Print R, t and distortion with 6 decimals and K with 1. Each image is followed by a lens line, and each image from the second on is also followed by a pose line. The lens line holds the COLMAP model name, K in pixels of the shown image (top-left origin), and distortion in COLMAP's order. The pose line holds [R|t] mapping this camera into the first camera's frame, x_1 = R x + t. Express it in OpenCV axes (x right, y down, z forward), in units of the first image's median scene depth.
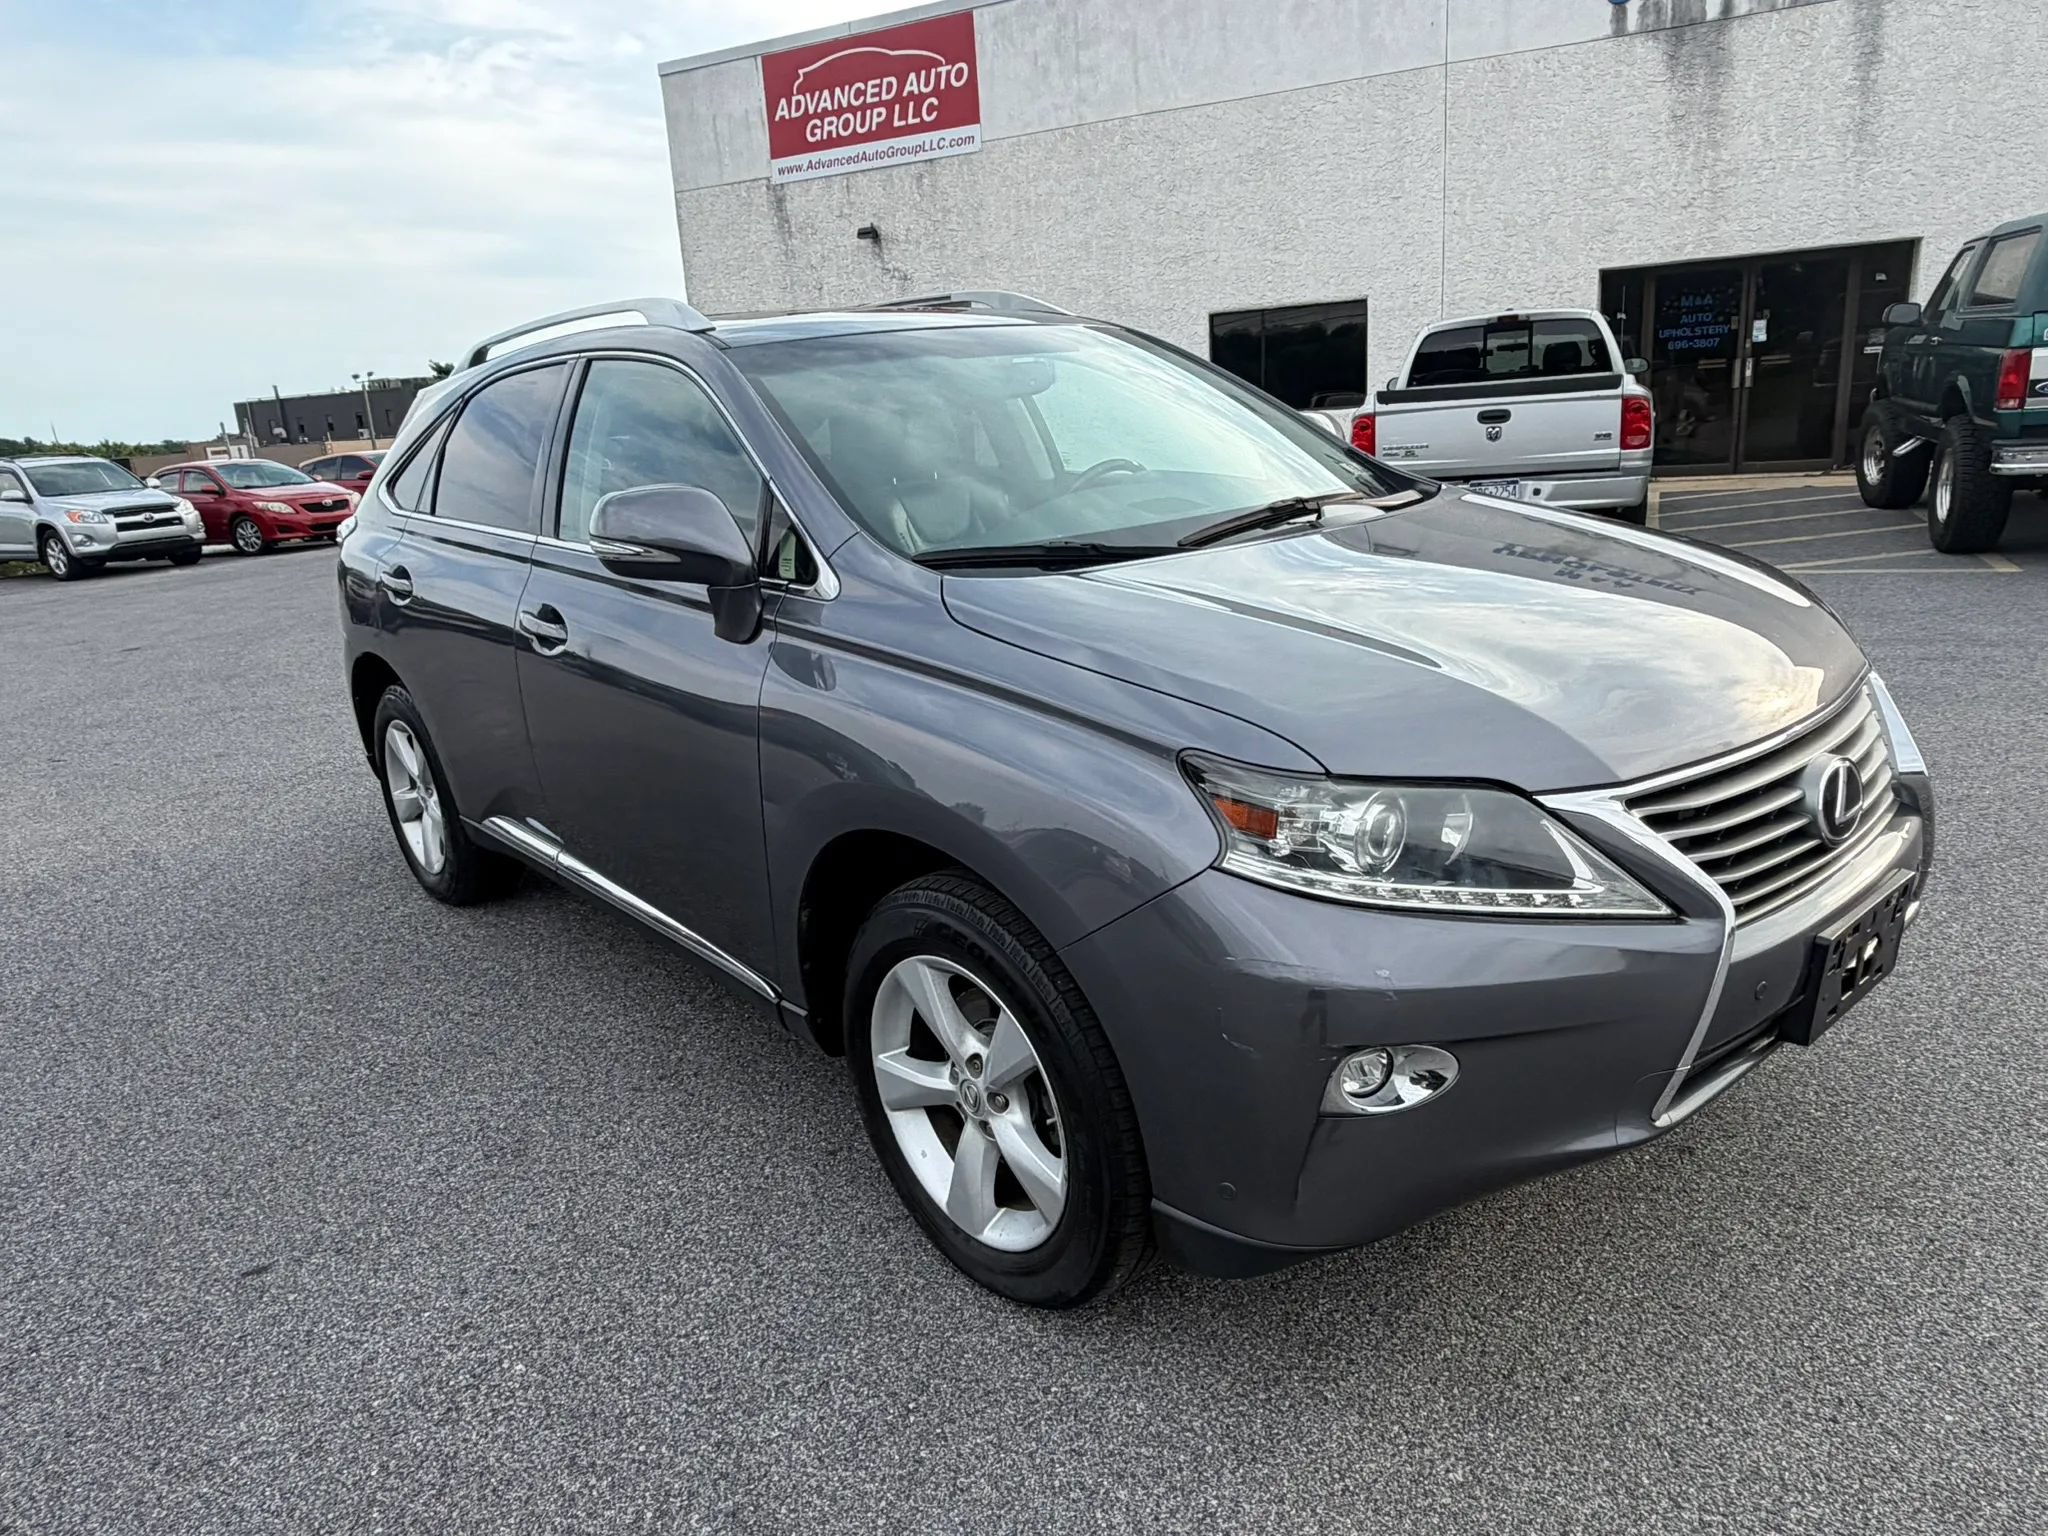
lens RADIAL K [[1406.0, 0, 1021.6], [0, 1406.0, 792.3], [0, 0, 1]] dist [-0.002184, 0.003110]
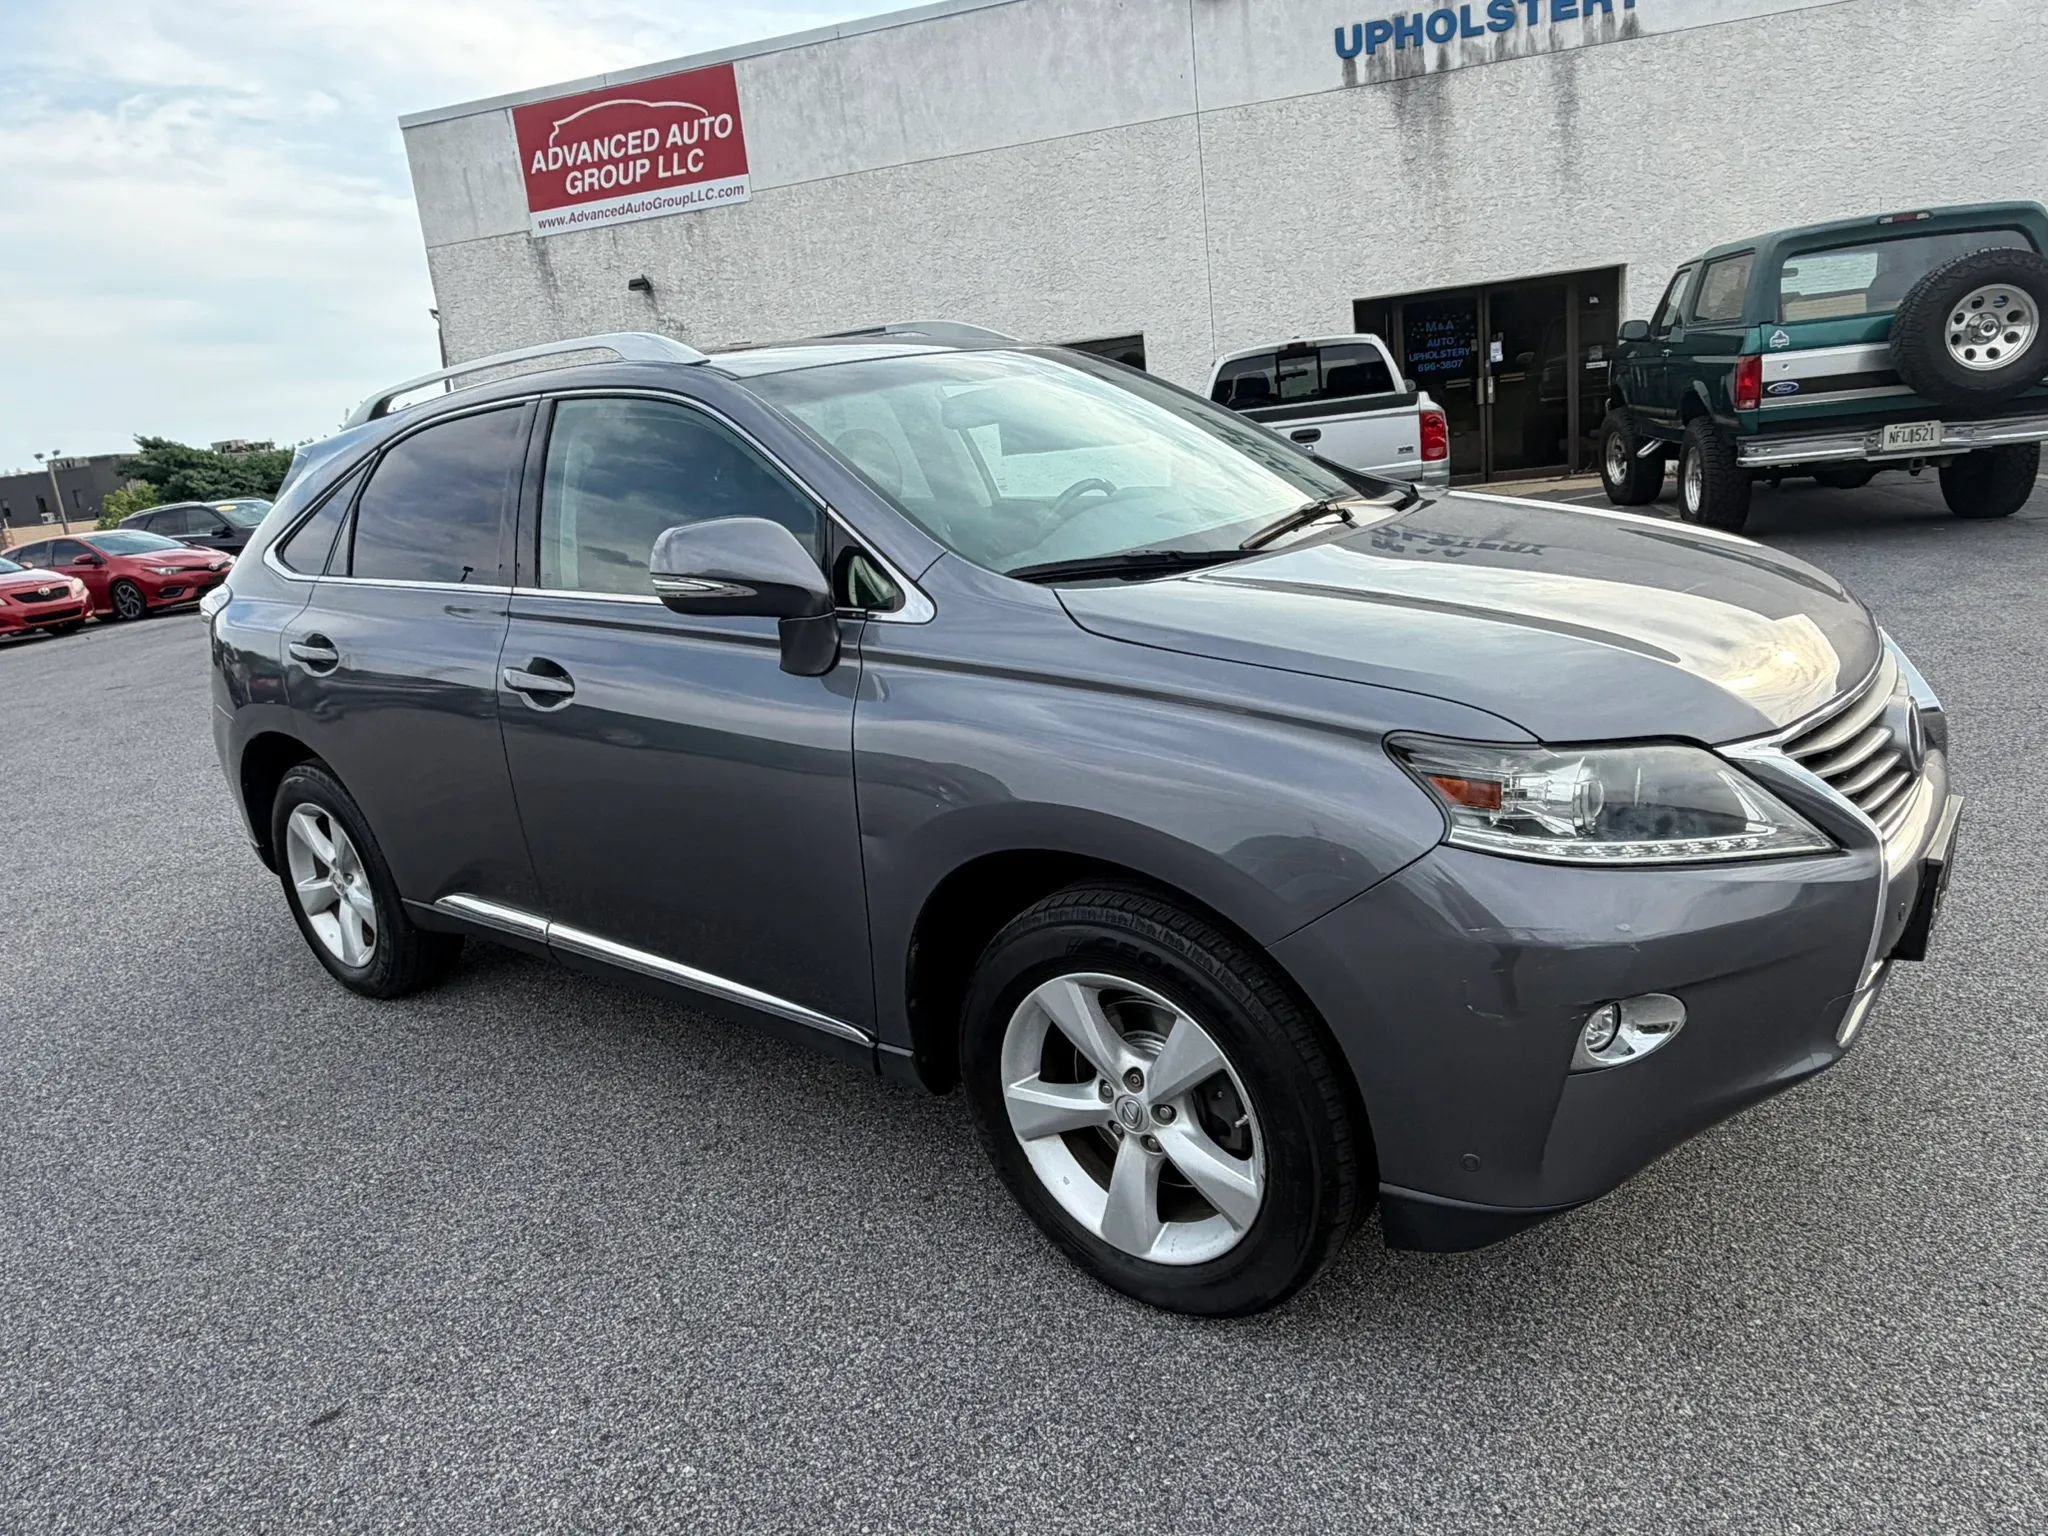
lens RADIAL K [[1402.9, 0, 1033.5], [0, 1402.9, 772.1], [0, 0, 1]] dist [-0.000417, 0.000523]
pose [[0.981012, -0.085025, 0.174317, -0.130785], [0.092495, 0.995092, -0.035173, 0.004178], [-0.170471, 0.050628, 0.984061, 0.017919]]
